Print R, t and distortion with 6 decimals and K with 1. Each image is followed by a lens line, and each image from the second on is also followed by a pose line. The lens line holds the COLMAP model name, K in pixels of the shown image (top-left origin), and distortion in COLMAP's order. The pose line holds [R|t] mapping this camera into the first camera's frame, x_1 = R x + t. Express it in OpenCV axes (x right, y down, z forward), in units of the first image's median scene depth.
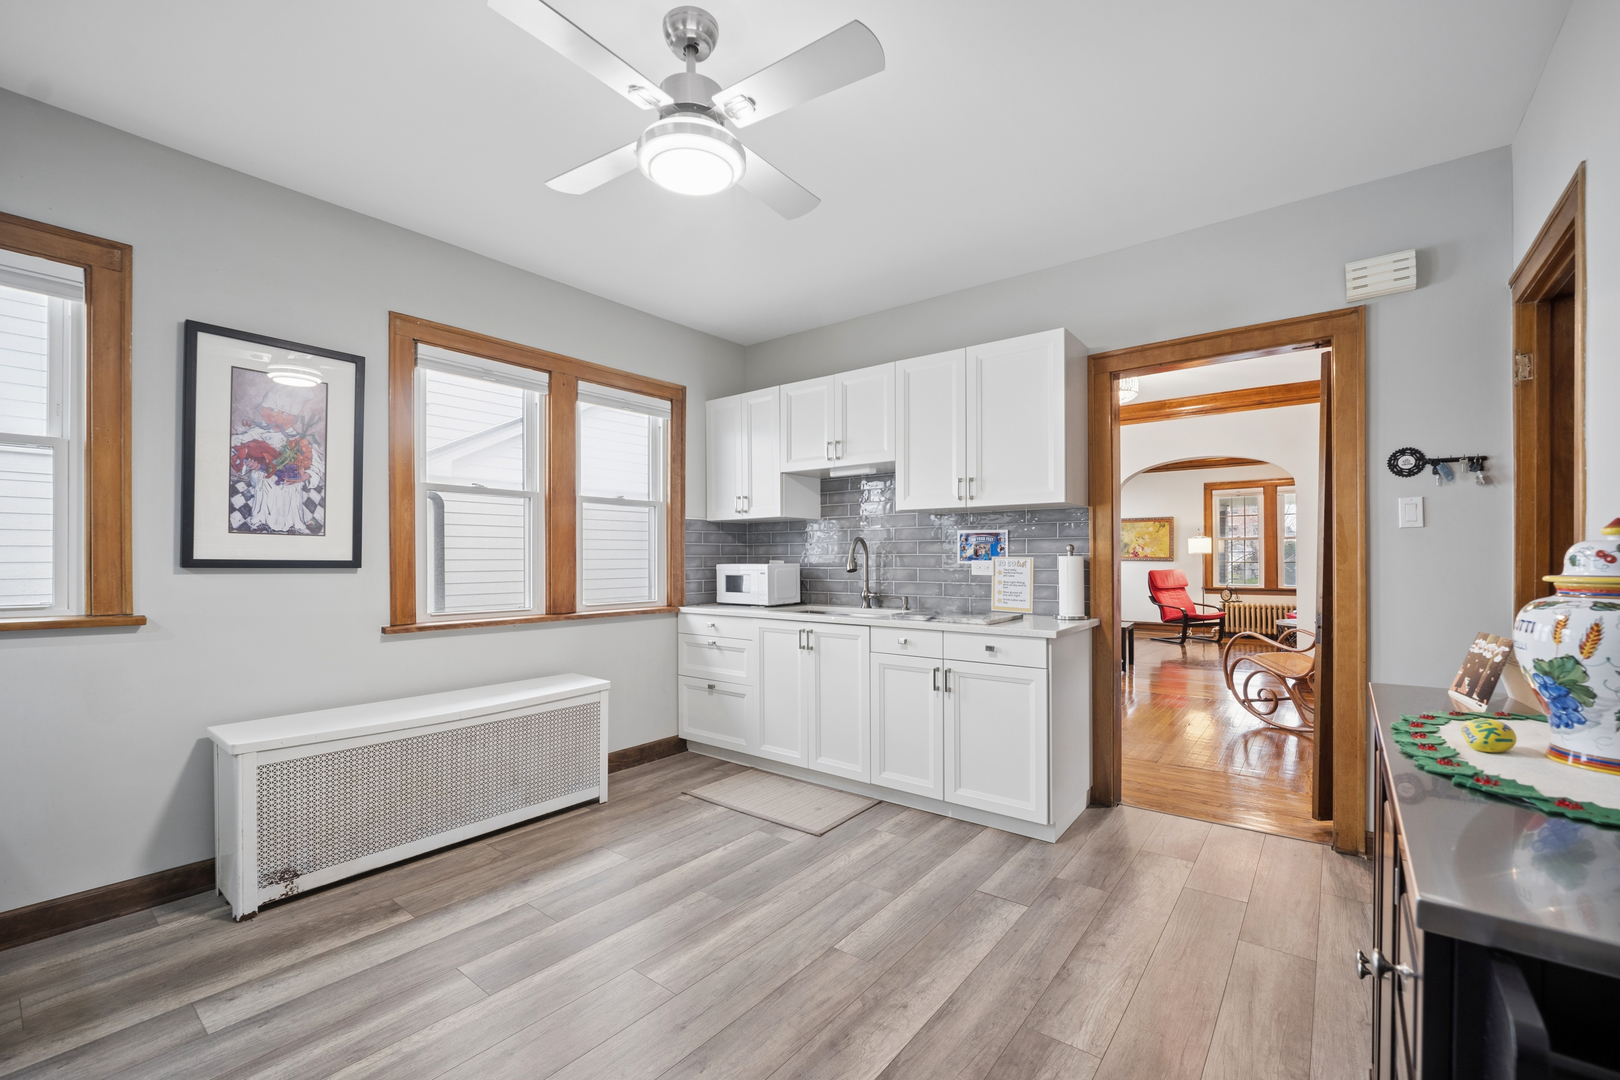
lens RADIAL K [[663.3, 0, 812.6], [0, 663.3, 558.5], [0, 0, 1]] dist [-0.015482, 0.000066]
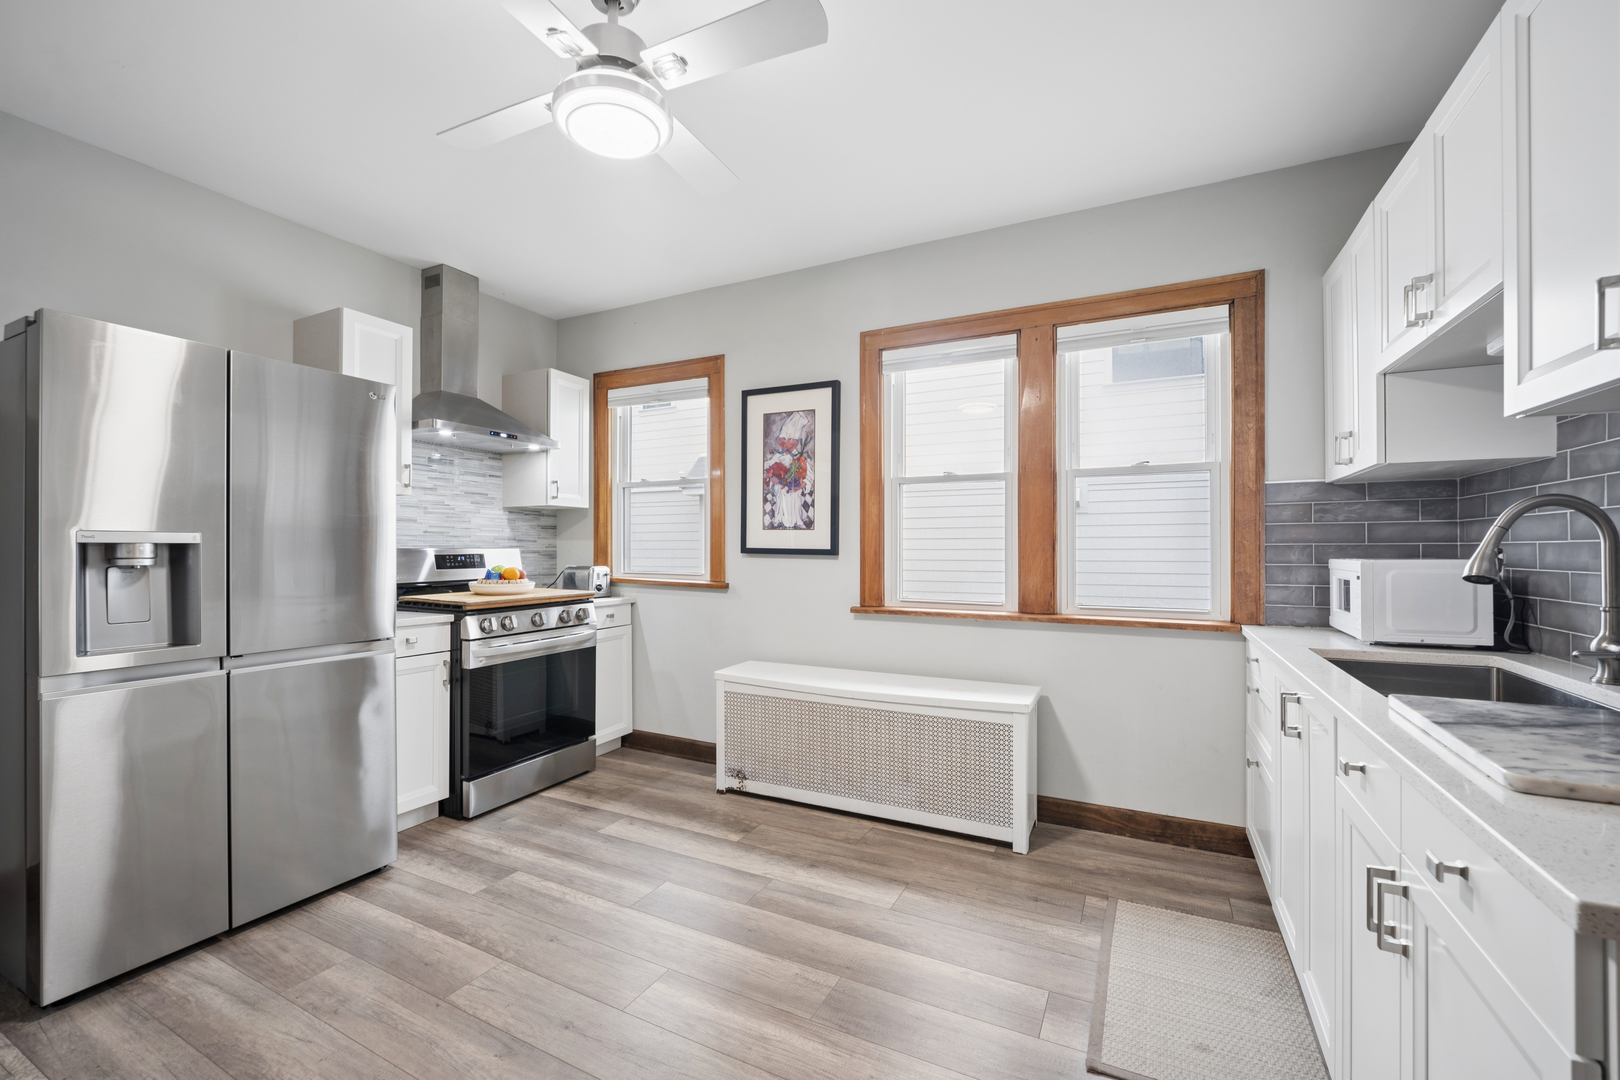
lens RADIAL K [[677.2, 0, 809.5], [0, 677.2, 547.8], [0, 0, 1]] dist [-0.010644, 0.000058]
pose [[0.194787, 0.002573, -0.980842, 0.545884], [-0.001258, 0.999996, 0.002373, -0.002413], [0.980845, 0.000772, 0.194790, 0.742049]]
